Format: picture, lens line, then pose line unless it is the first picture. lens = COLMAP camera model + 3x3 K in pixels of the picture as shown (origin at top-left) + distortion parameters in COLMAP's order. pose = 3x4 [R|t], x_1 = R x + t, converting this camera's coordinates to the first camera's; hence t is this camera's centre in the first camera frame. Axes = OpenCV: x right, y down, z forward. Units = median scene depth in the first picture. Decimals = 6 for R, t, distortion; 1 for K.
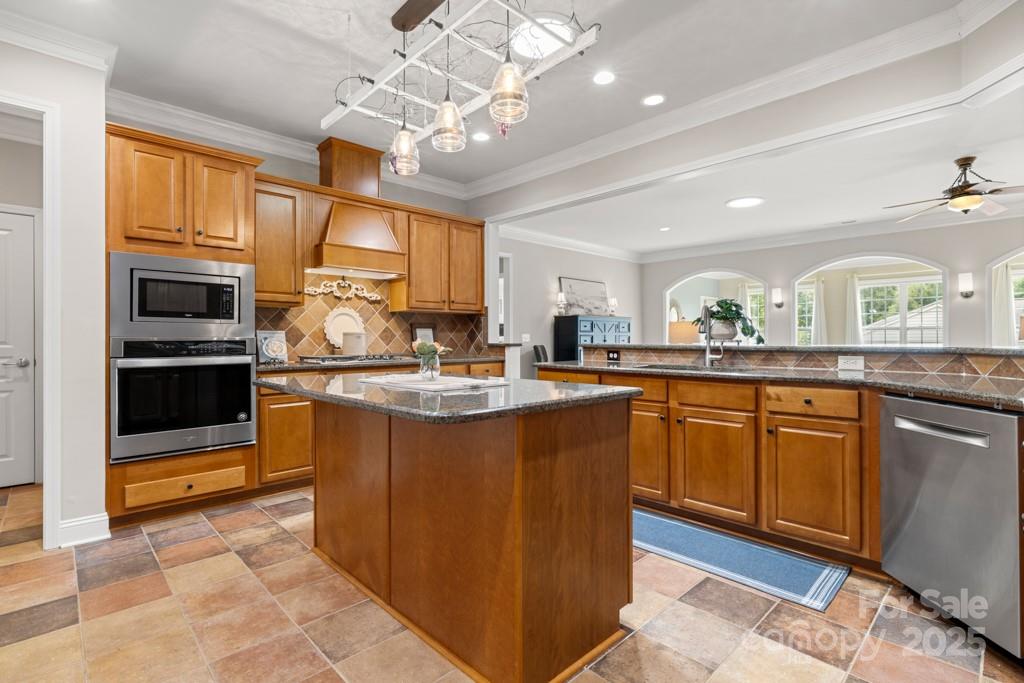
lens RADIAL K [[490.1, 0, 514.6], [0, 490.1, 334.8], [0, 0, 1]] dist [0.002508, 0.000265]
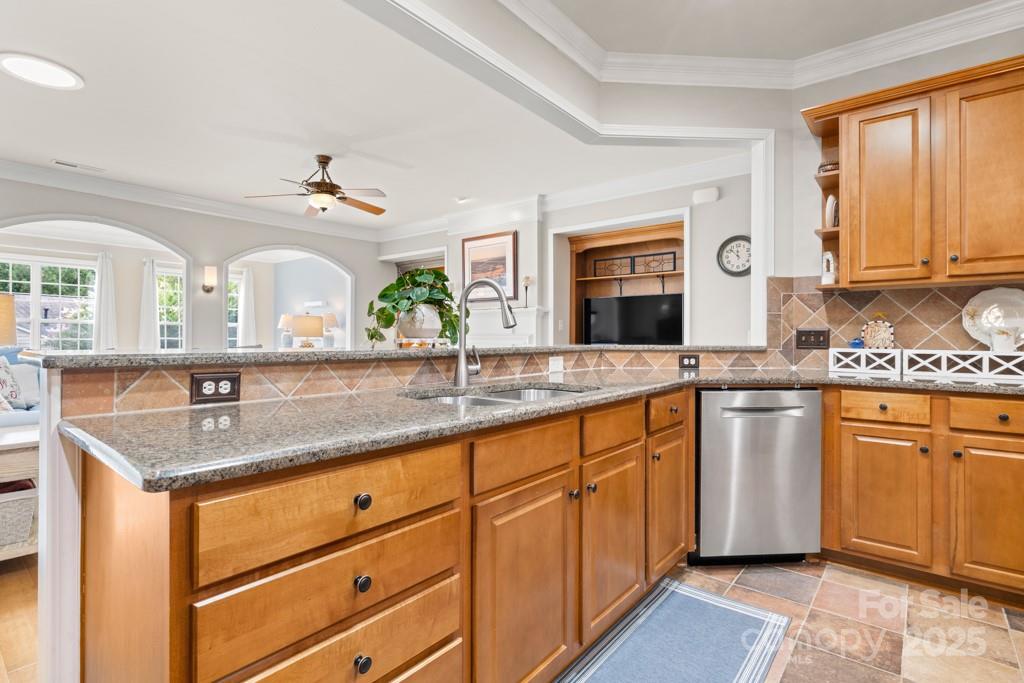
lens RADIAL K [[497.1, 0, 505.8], [0, 497.1, 333.8], [0, 0, 1]] dist [-0.006758, 0.000968]
pose [[-0.103881, 0.004907, 0.994578, -0.151276], [-0.012643, 0.999901, -0.006254, 0.006157], [-0.994509, -0.013224, -0.103809, 0.854268]]
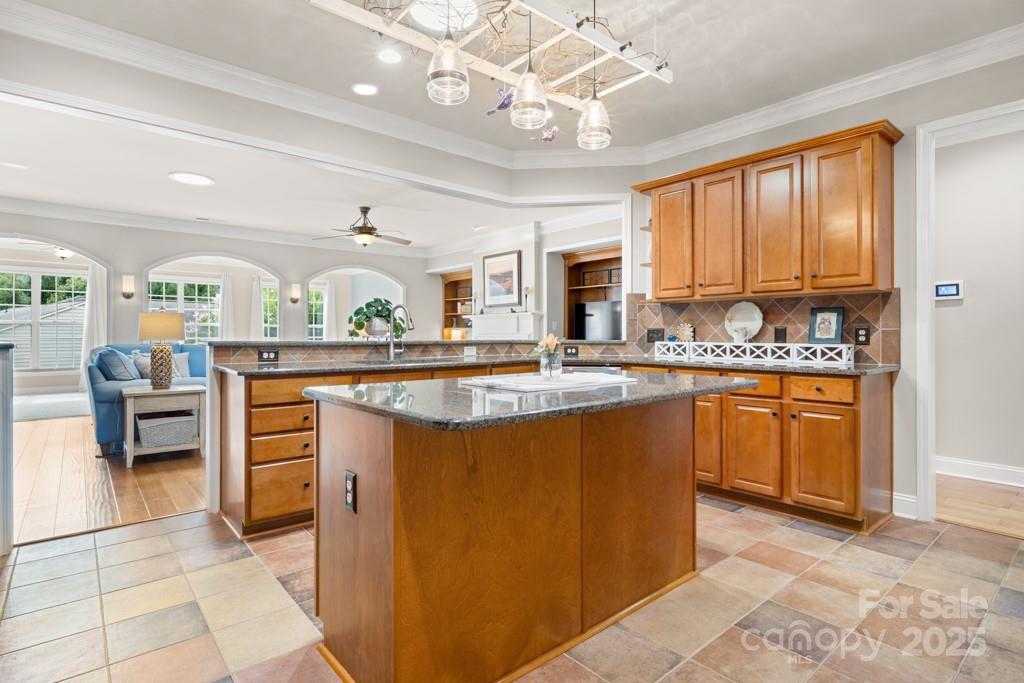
lens RADIAL K [[512.4, 0, 512.1], [0, 512.4, 333.8], [0, 0, 1]] dist [-0.004461, -0.000253]
pose [[0.066588, 0.002798, 0.997777, -0.617435], [-0.009599, 0.999952, -0.002163, 0.005192], [-0.997734, -0.009434, 0.066612, 0.554067]]
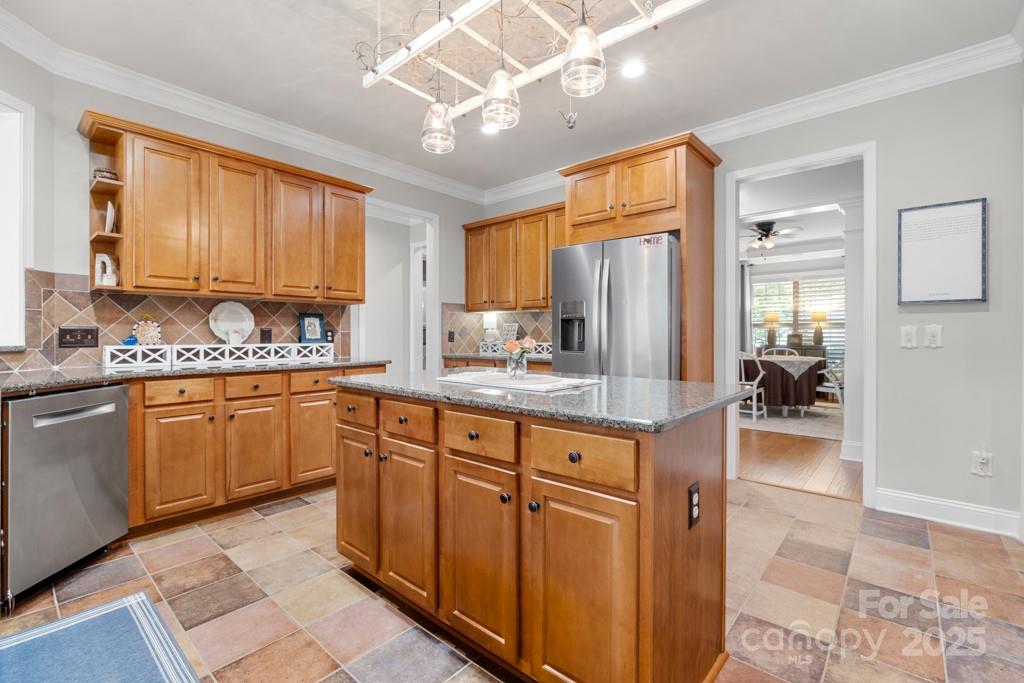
lens RADIAL K [[454.1, 0, 509.8], [0, 454.1, 335.1], [0, 0, 1]] dist [-0.000274, -0.000589]
pose [[-0.997024, 0.002086, -0.077058, -0.049173], [0.002656, 0.999970, -0.007302, 0.006731], [0.077040, -0.007485, -0.997000, 1.050948]]
